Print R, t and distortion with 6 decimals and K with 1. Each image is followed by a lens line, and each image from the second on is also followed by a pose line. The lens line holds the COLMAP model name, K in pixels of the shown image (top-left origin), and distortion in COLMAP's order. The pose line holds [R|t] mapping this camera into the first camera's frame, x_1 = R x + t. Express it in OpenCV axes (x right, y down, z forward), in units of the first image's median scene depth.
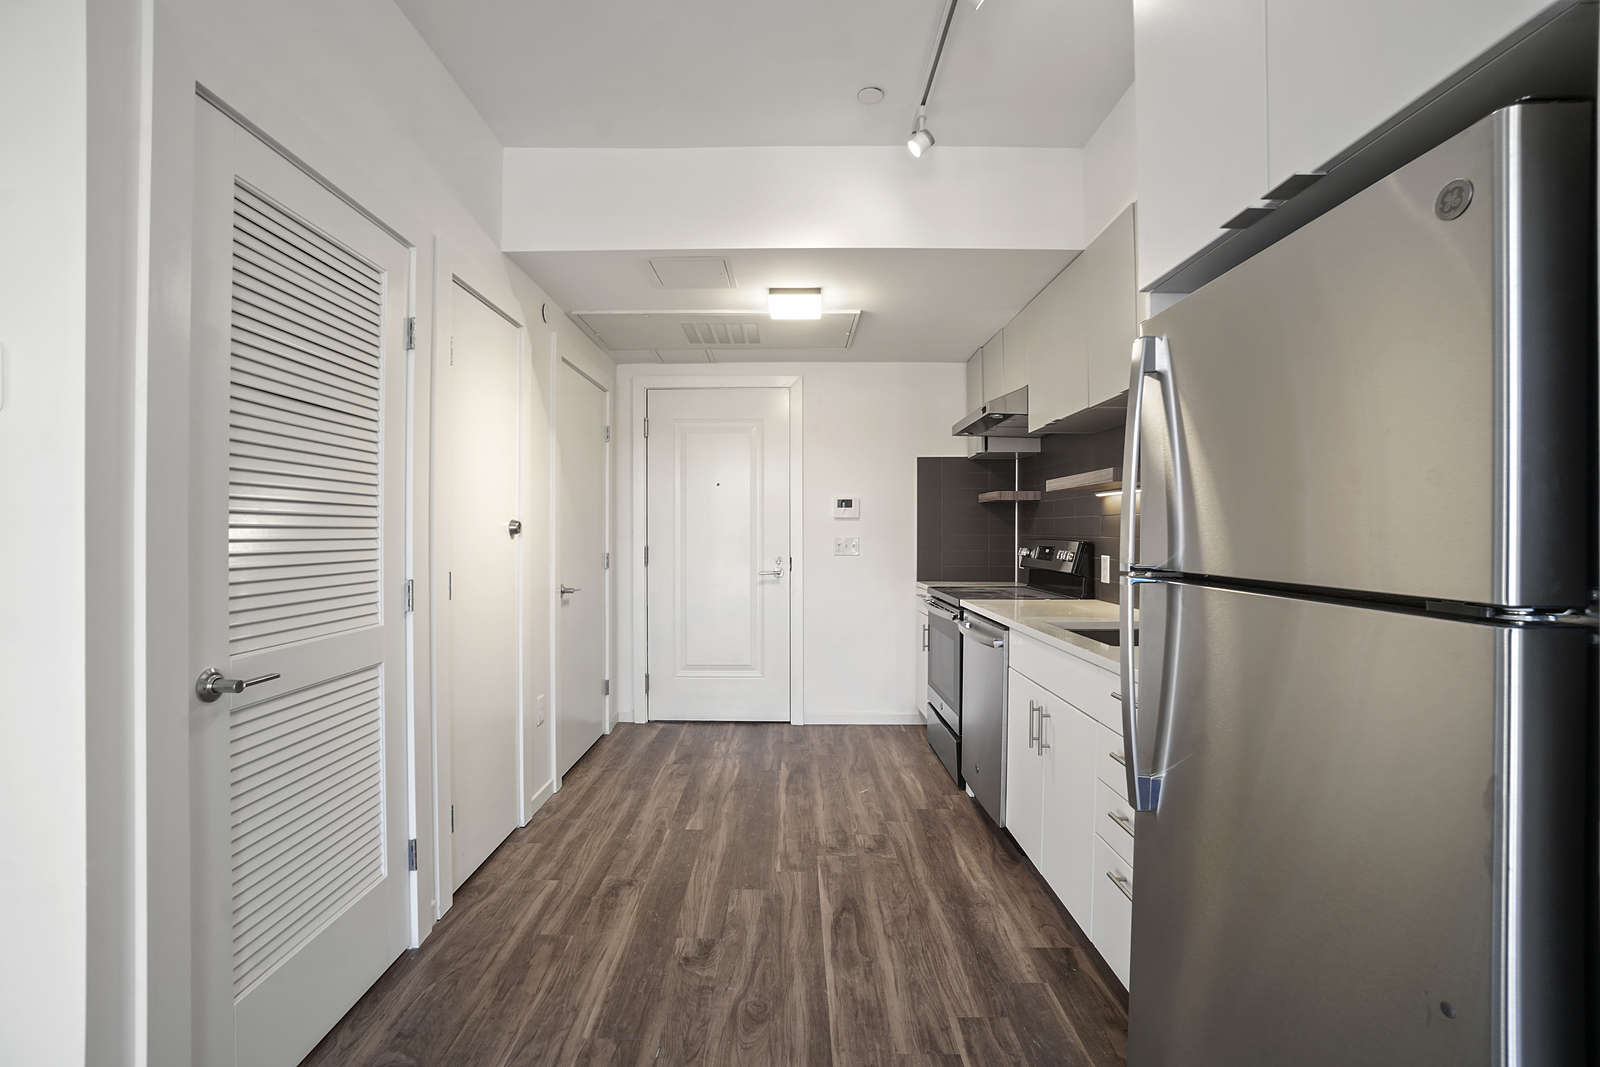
lens RADIAL K [[708.2, 0, 790.7], [0, 708.2, 528.0], [0, 0, 1]] dist [-0.053599, 0.015028]
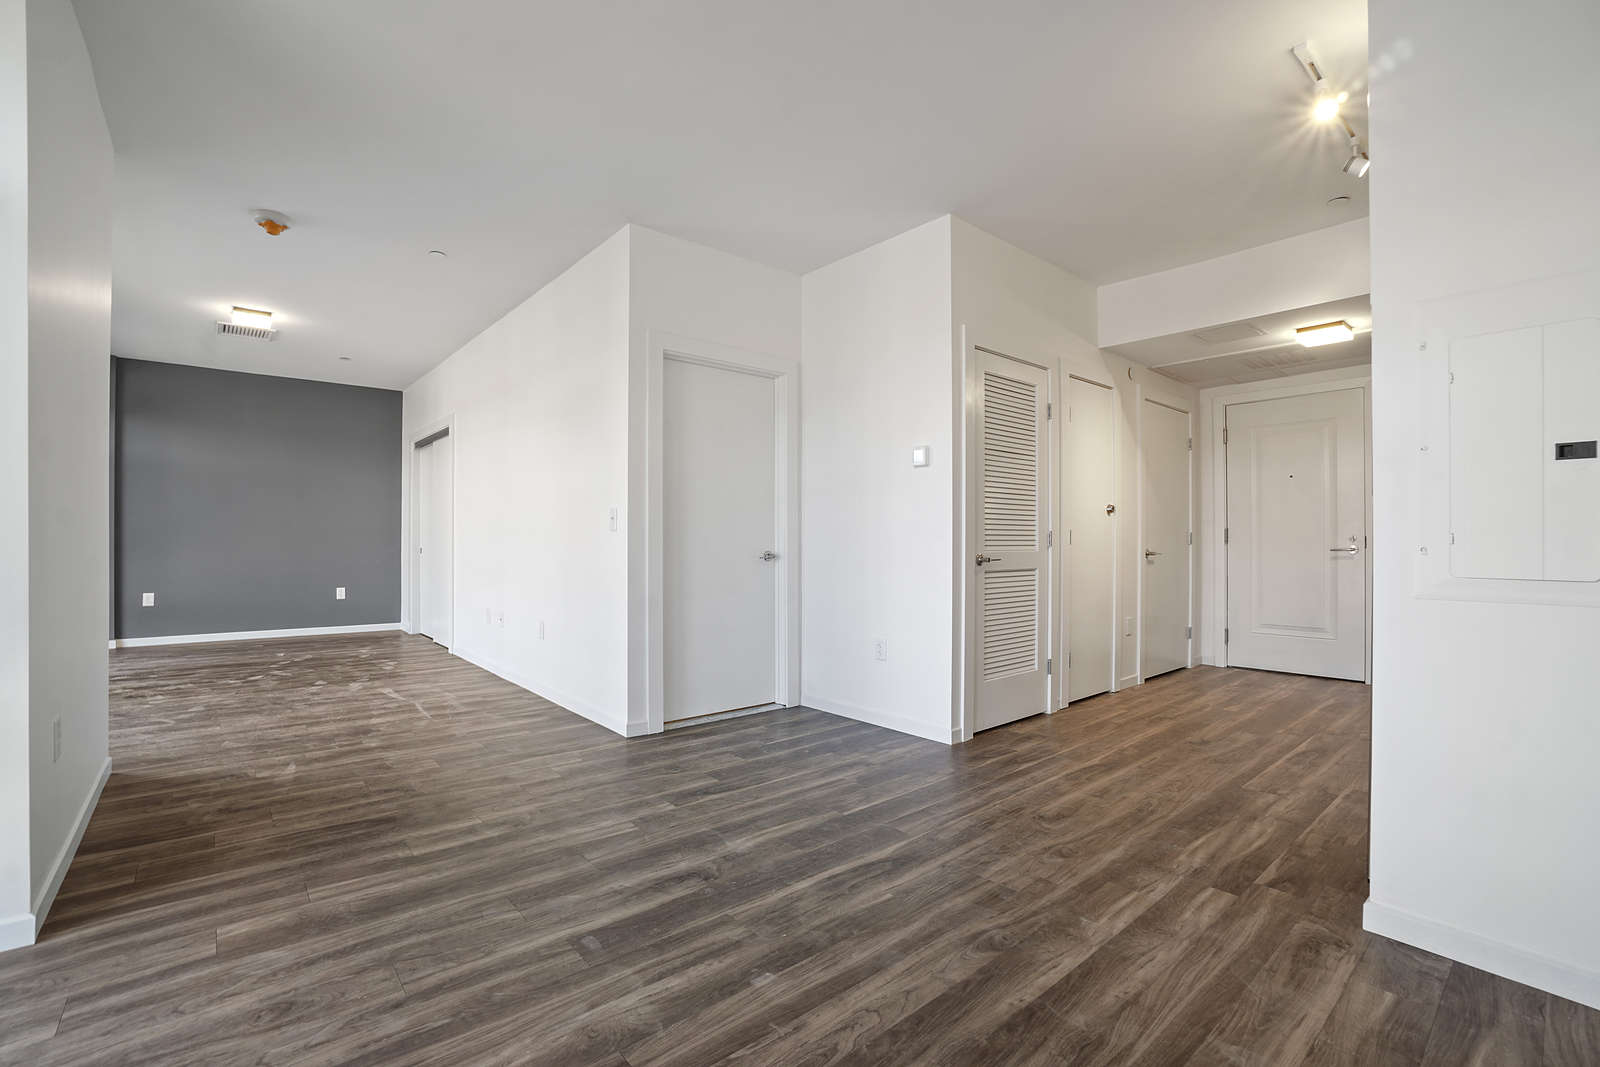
lens RADIAL K [[708.2, 0, 773.9], [0, 708.2, 538.4], [0, 0, 1]] dist [-0.053599, 0.015028]
pose [[0.637758, 0.001008, -0.770236, 0.364978], [0.000459, 0.999998, 0.001689, 0.063062], [0.770236, -0.001431, 0.637757, -0.652624]]
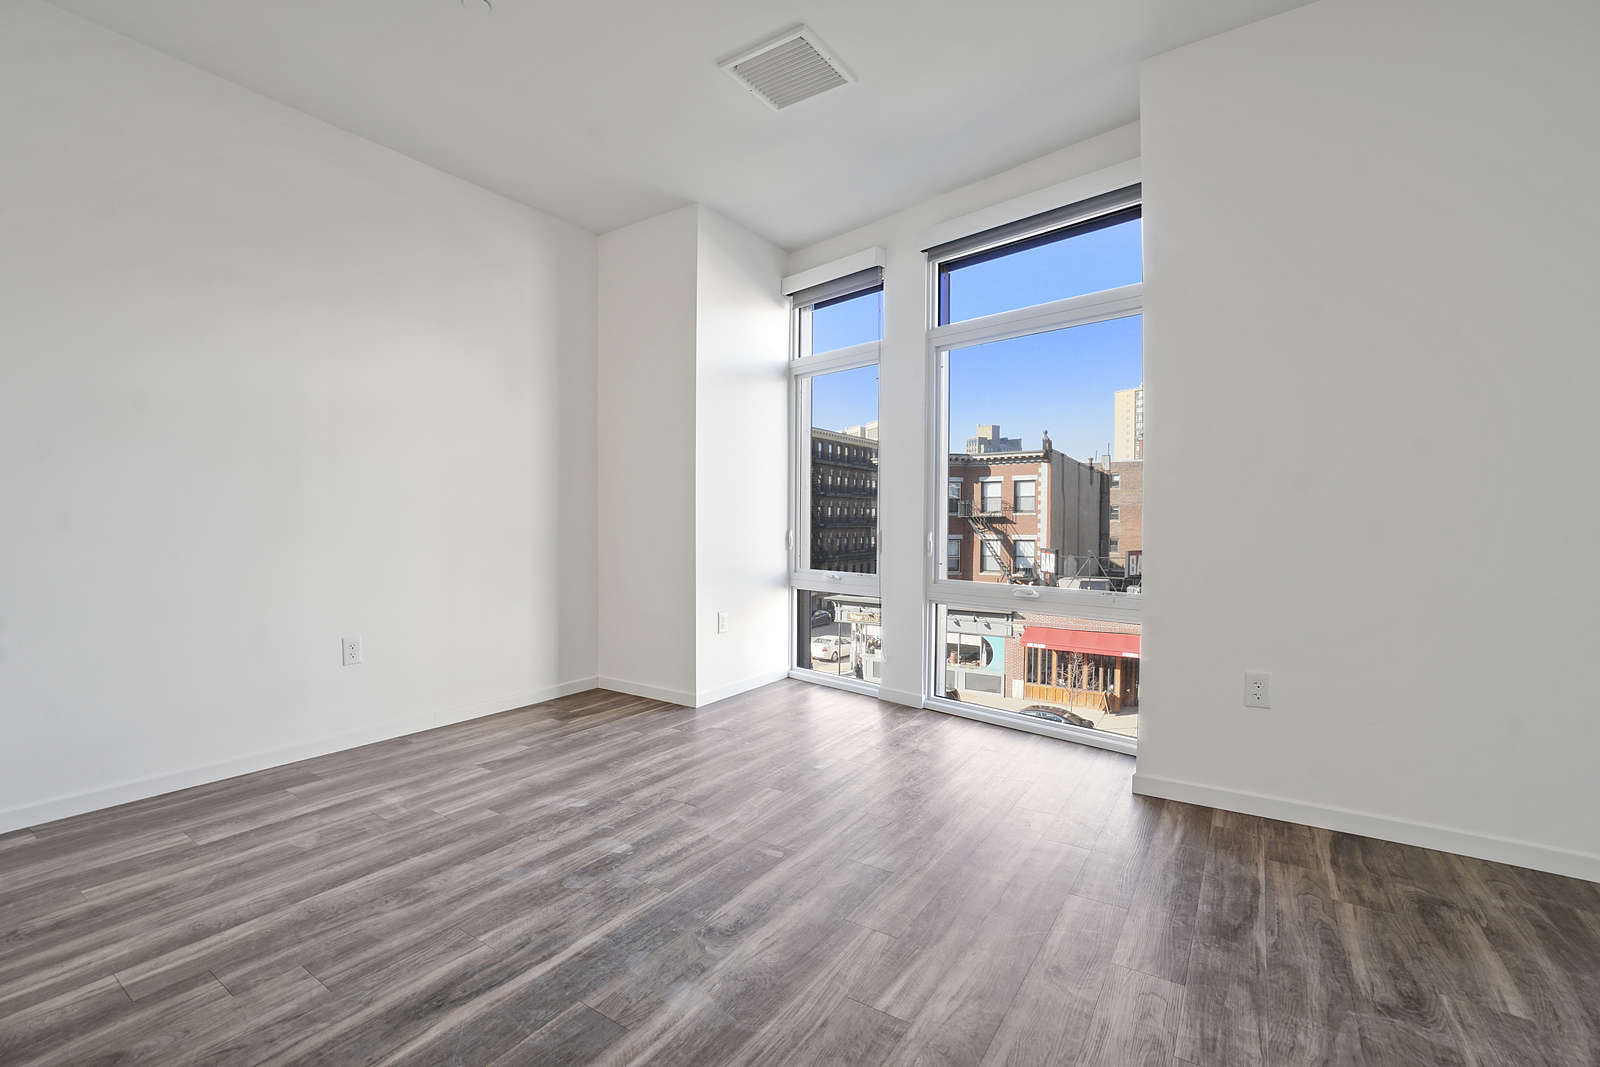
lens RADIAL K [[708.2, 0, 772.8], [0, 708.2, 542.0], [0, 0, 1]] dist [-0.053599, 0.015028]
pose [[-0.822050, -0.017927, 0.569133, -0.612489], [-0.005304, 0.999702, 0.023828, 0.077578], [-0.569391, 0.016569, -0.821900, 0.204559]]
